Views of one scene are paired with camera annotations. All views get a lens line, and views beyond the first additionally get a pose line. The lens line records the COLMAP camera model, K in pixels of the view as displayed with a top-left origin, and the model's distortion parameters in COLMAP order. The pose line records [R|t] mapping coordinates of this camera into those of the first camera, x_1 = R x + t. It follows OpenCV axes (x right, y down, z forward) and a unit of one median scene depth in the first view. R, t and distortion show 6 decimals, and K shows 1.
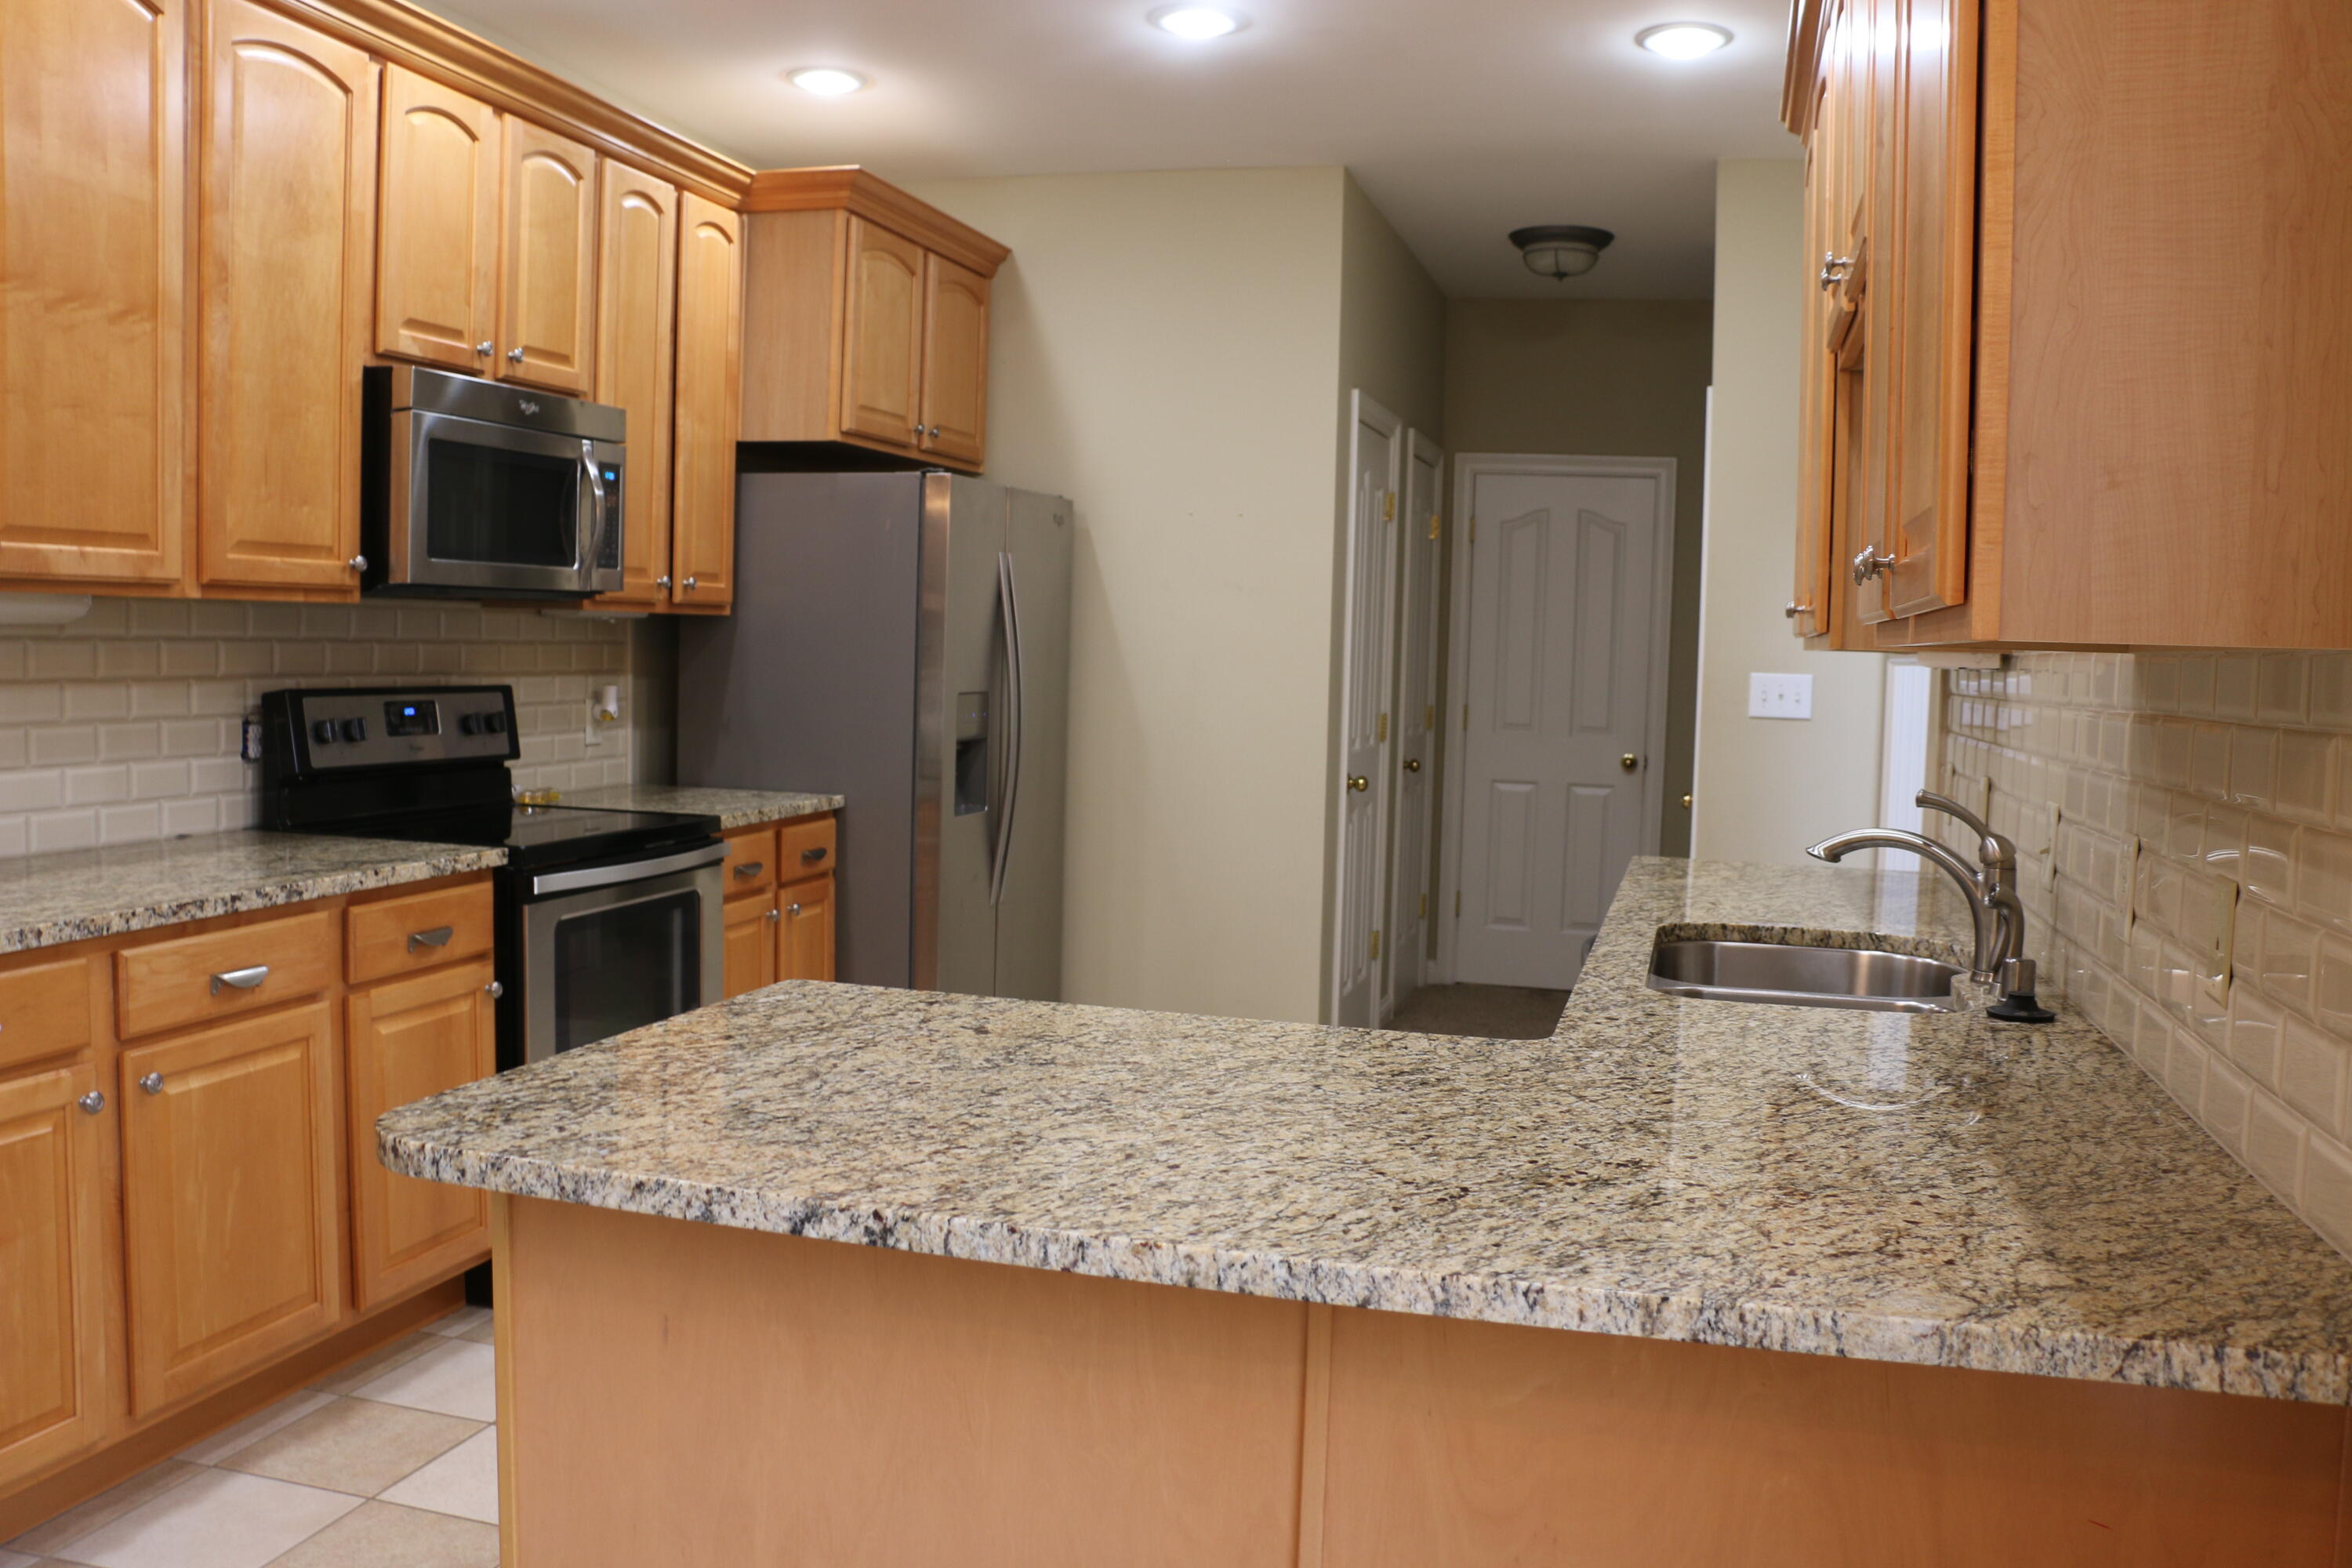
lens RADIAL K [[1908.4, 0, 1187.6], [0, 1908.4, 782.9], [0, 0, 1]] dist [-0.197107, 0.175771]
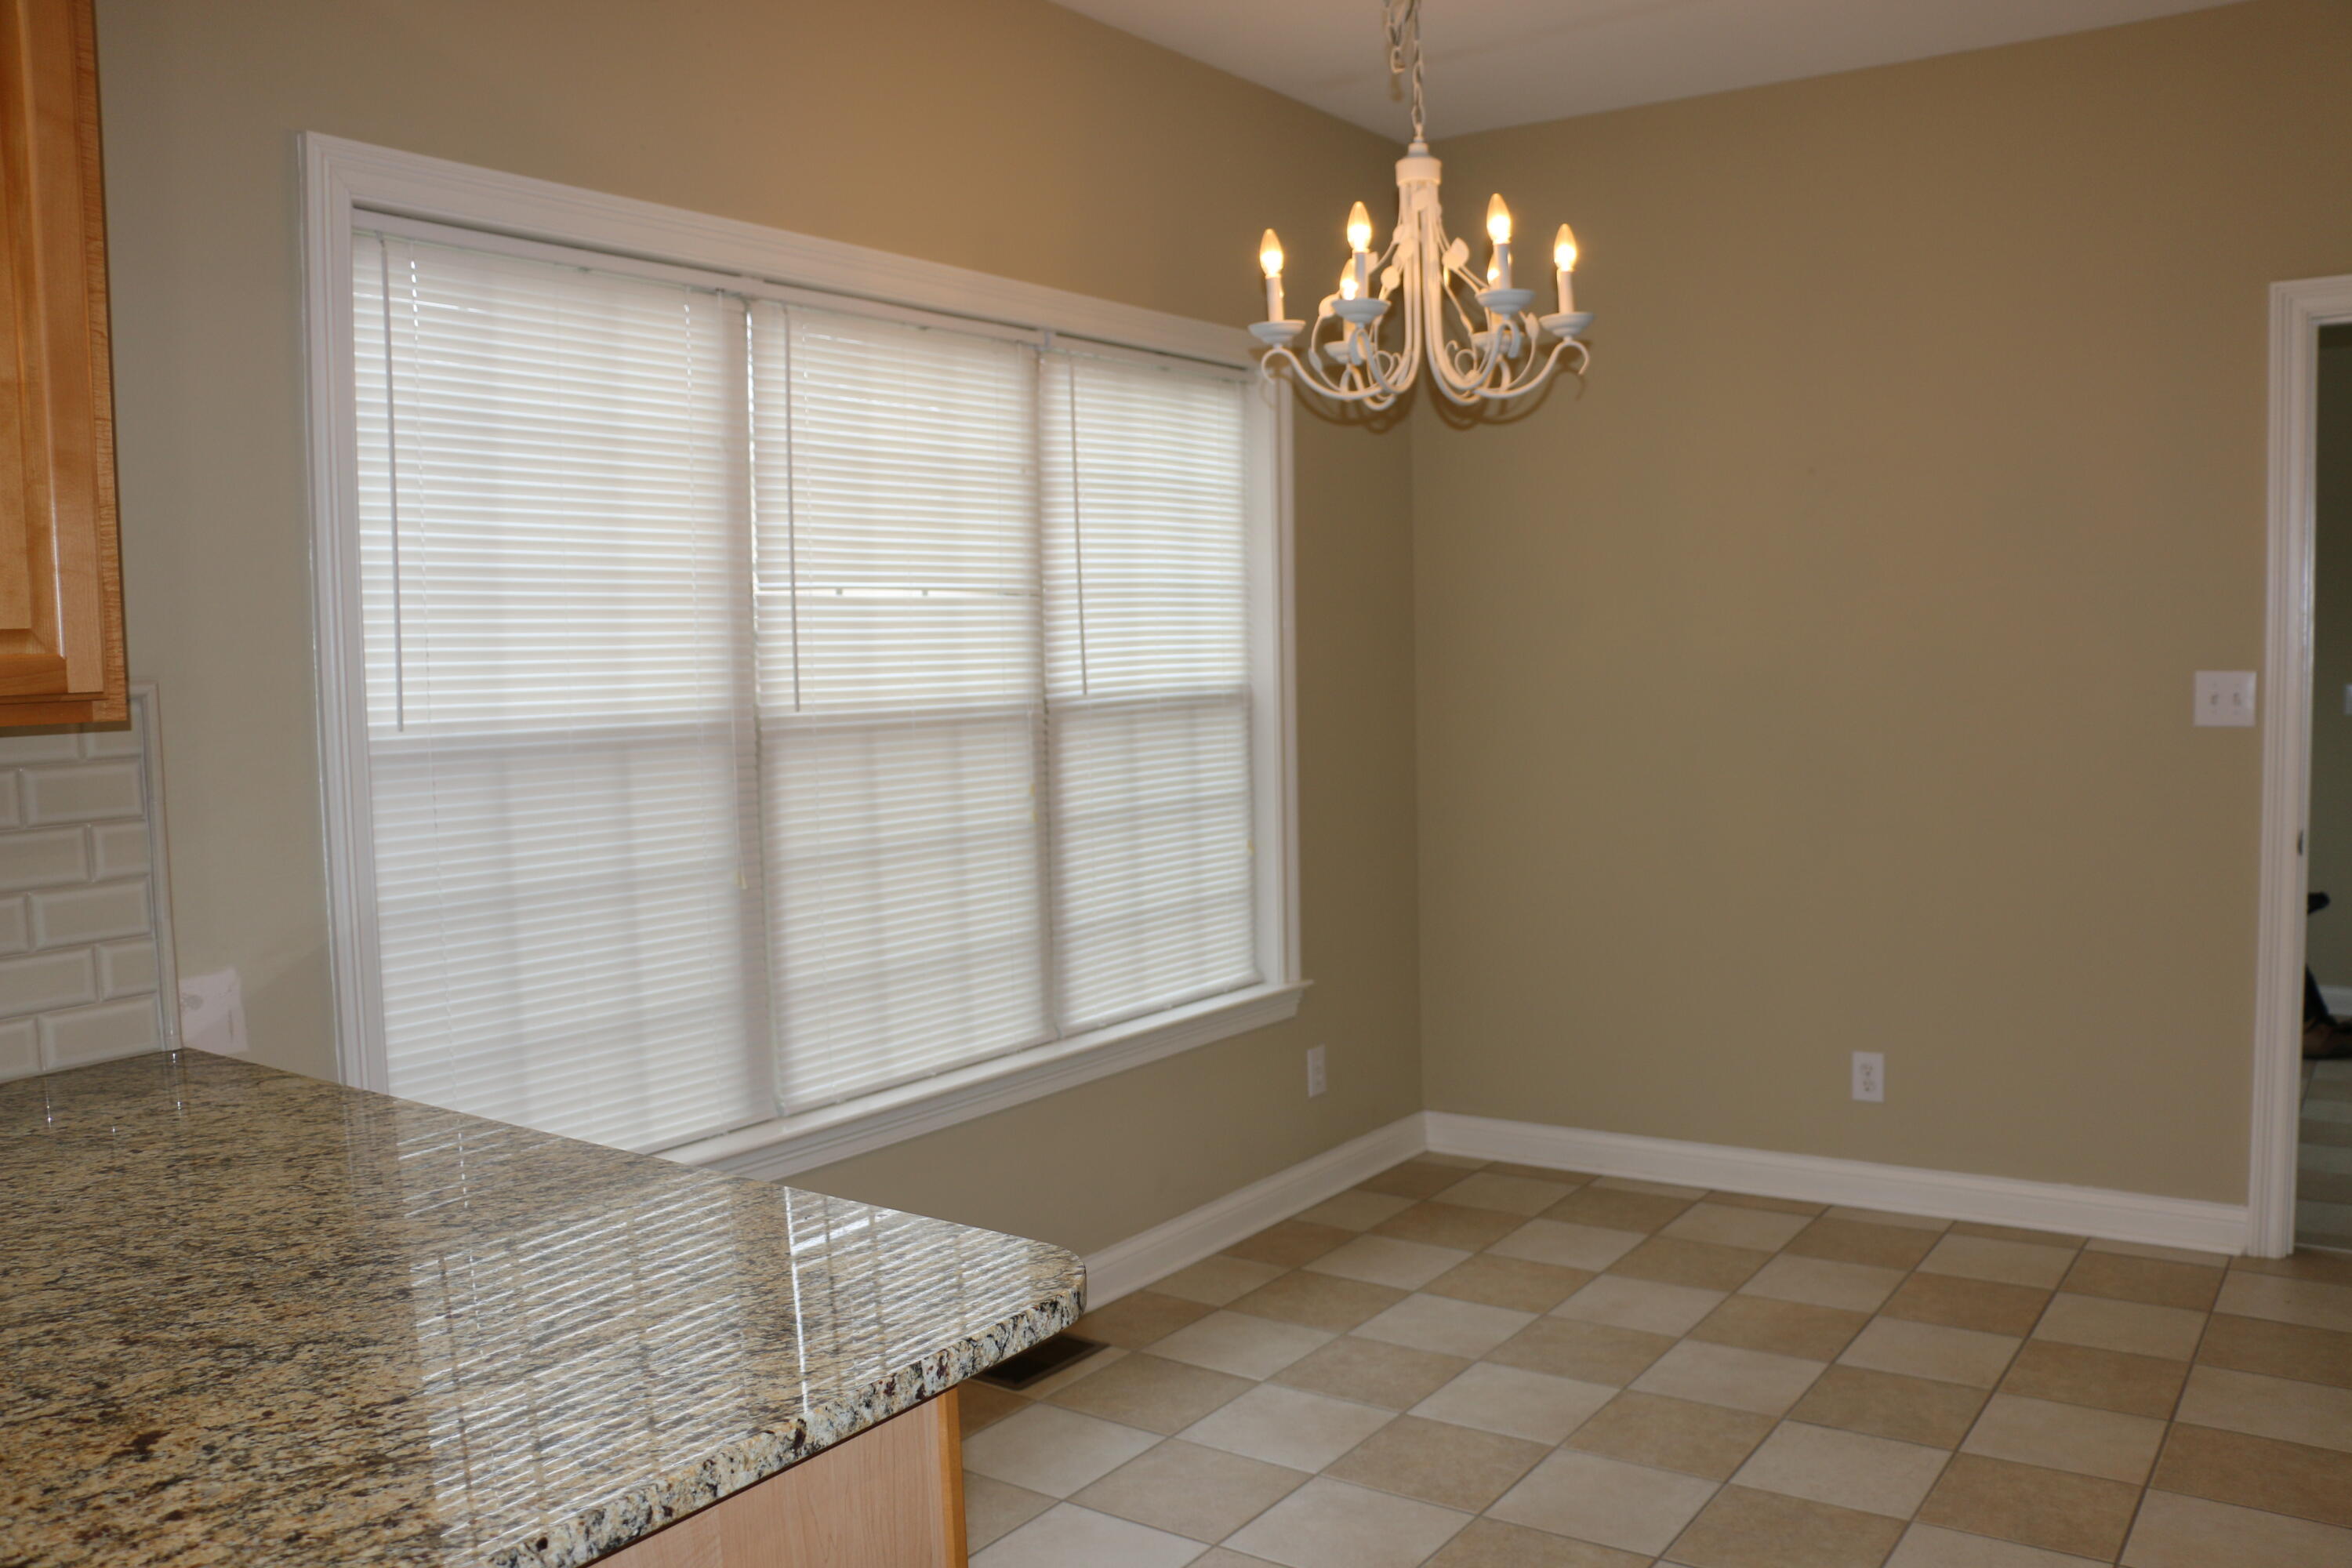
lens RADIAL K [[1908.4, 0, 1187.6], [0, 1908.4, 782.9], [0, 0, 1]] dist [-0.197107, 0.175771]
pose [[-0.946118, -0.028255, 0.322588, -0.407334], [0.021563, 0.988478, 0.149822, -0.105038], [-0.323104, 0.148705, -0.934607, 0.946540]]
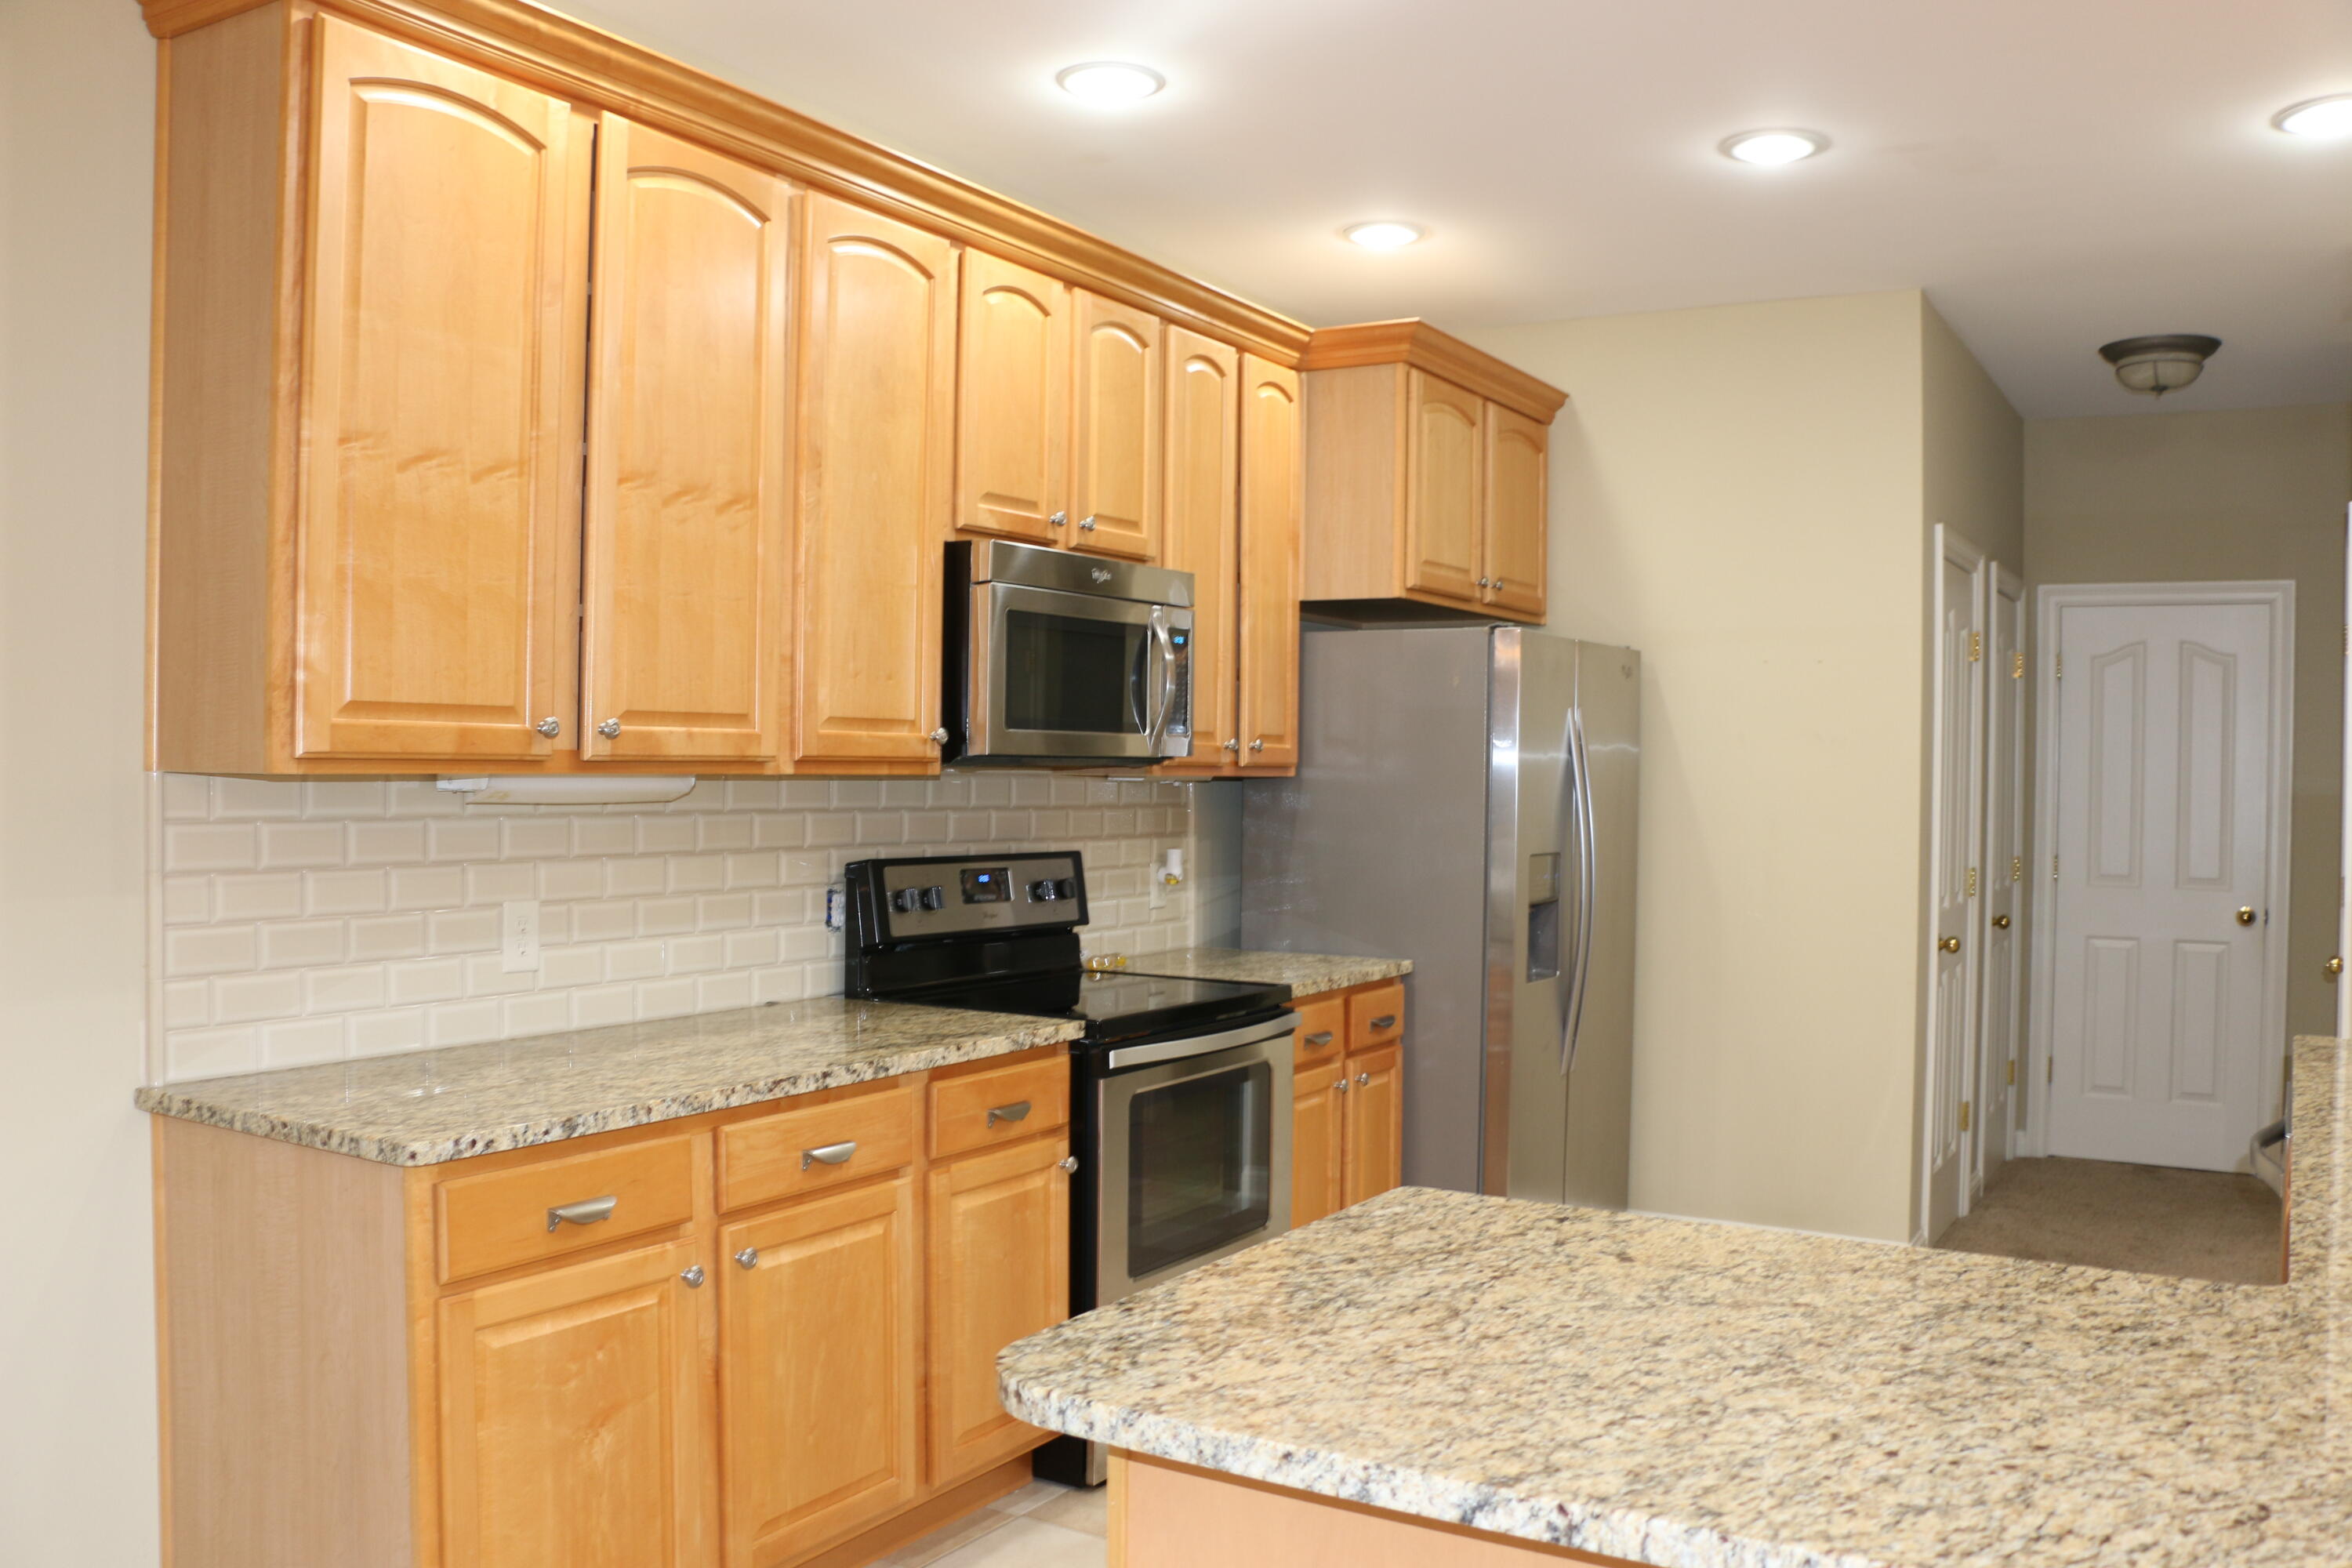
lens RADIAL K [[1908.4, 0, 1187.6], [0, 1908.4, 782.9], [0, 0, 1]] dist [-0.197107, 0.175771]
pose [[0.962307, -0.015877, -0.271501, -0.042848], [-0.004253, 0.997294, -0.073393, -0.020016], [0.271932, 0.071781, 0.959636, 0.046048]]
